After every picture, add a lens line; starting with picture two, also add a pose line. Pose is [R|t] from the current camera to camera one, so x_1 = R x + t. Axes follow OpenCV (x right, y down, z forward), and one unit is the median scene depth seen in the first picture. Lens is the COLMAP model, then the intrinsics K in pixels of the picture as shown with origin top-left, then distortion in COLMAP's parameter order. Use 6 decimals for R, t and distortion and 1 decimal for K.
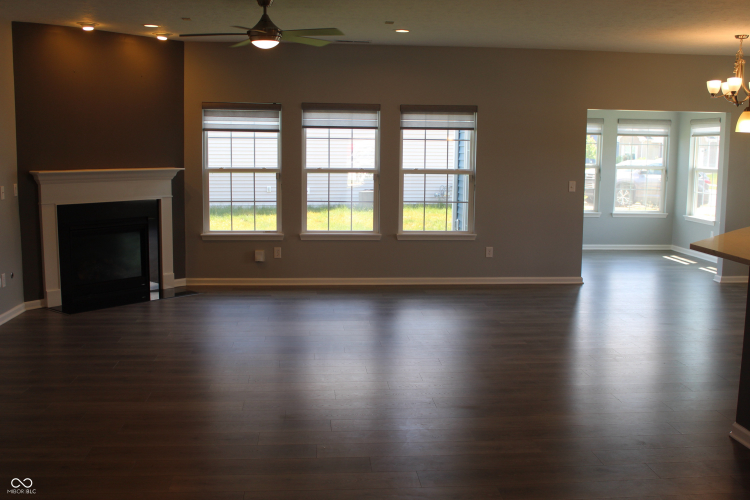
lens RADIAL K [[806.2, 0, 389.0], [0, 806.2, 265.7], [0, 0, 1]] dist [-0.046698, 0.000000]
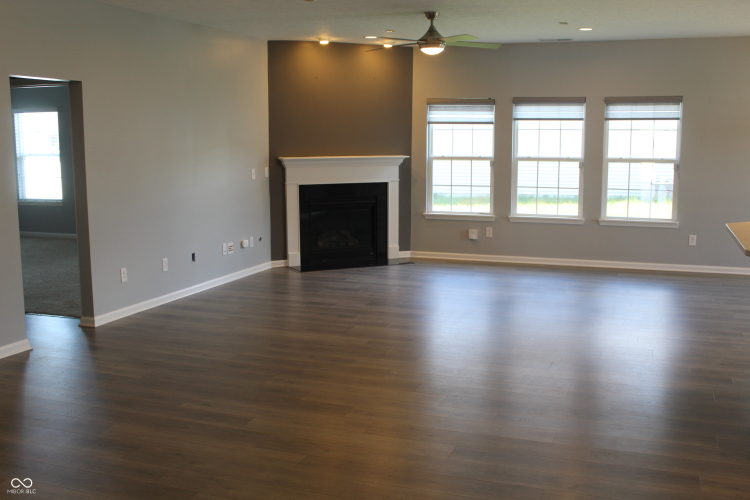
lens RADIAL K [[806.2, 0, 402.9], [0, 806.2, 260.7], [0, 0, 1]] dist [-0.046698, 0.000000]
pose [[0.910480, 0.053997, -0.410012, 0.216234], [-0.051700, 0.998523, 0.016697, 0.011011], [0.410308, 0.005995, 0.911927, -0.068516]]
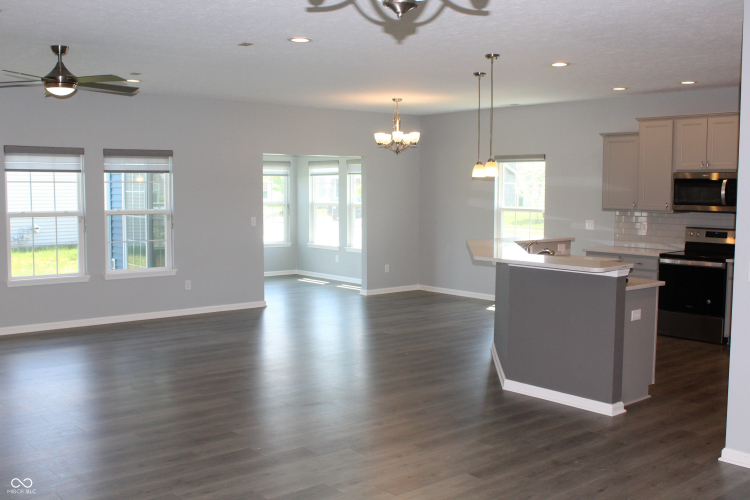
lens RADIAL K [[806.2, 0, 380.3], [0, 806.2, 248.9], [0, 0, 1]] dist [-0.046698, 0.000000]
pose [[0.824189, -0.055610, 0.563578, -0.280427], [0.093854, 0.994818, -0.039093, 0.001186], [-0.558484, 0.085114, 0.825137, -0.034698]]
